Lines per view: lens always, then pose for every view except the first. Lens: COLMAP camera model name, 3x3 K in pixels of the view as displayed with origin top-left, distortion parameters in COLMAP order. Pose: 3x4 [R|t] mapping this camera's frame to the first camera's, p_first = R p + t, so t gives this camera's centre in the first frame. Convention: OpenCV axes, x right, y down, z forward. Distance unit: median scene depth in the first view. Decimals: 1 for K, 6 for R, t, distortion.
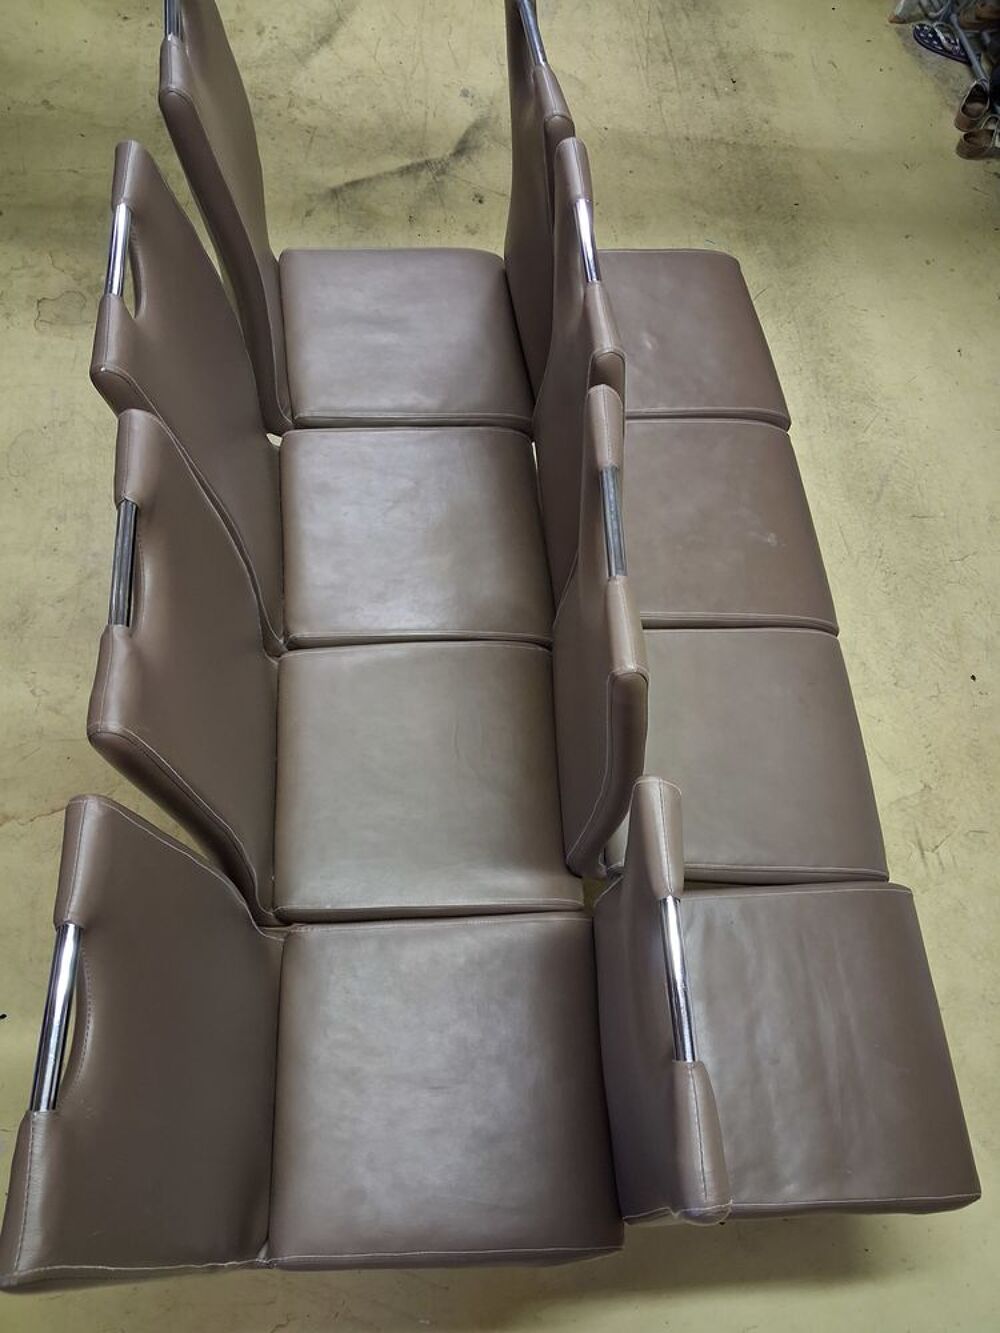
lens RADIAL K [[1072.2, 0, 506.1], [0, 1072.2, 660.6], [0, 0, 1]] dist [0.178689, -0.395795]
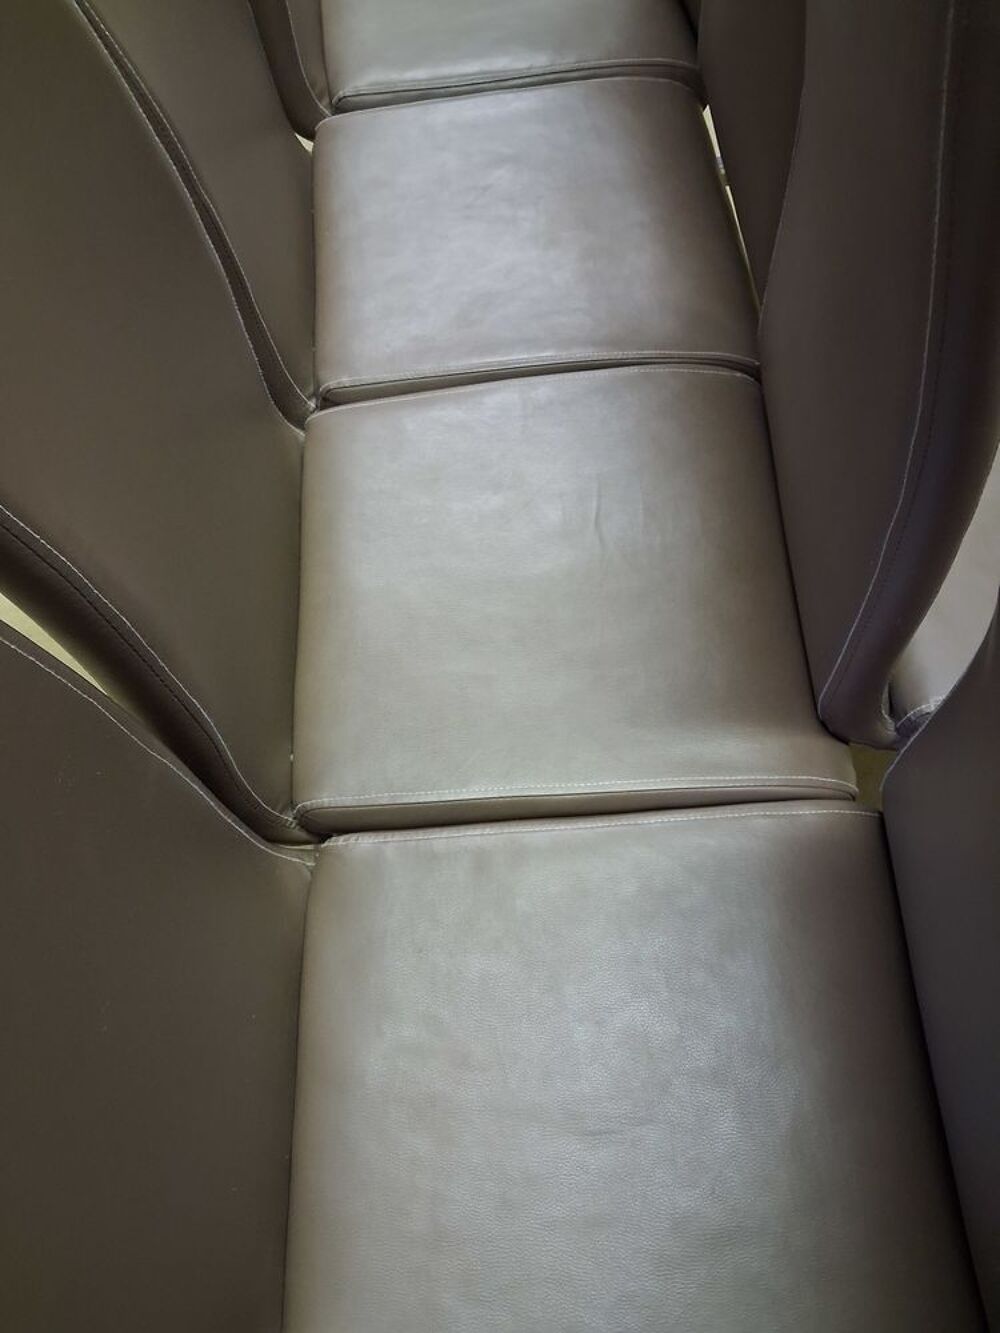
lens RADIAL K [[1072.2, 0, 506.1], [0, 1072.2, 660.6], [0, 0, 1]] dist [0.178689, -0.395795]
pose [[0.981988, -0.071632, -0.174841, -0.000081], [0.069287, 0.997406, -0.019485, 0.171334], [0.175783, 0.007020, 0.984404, 0.468538]]
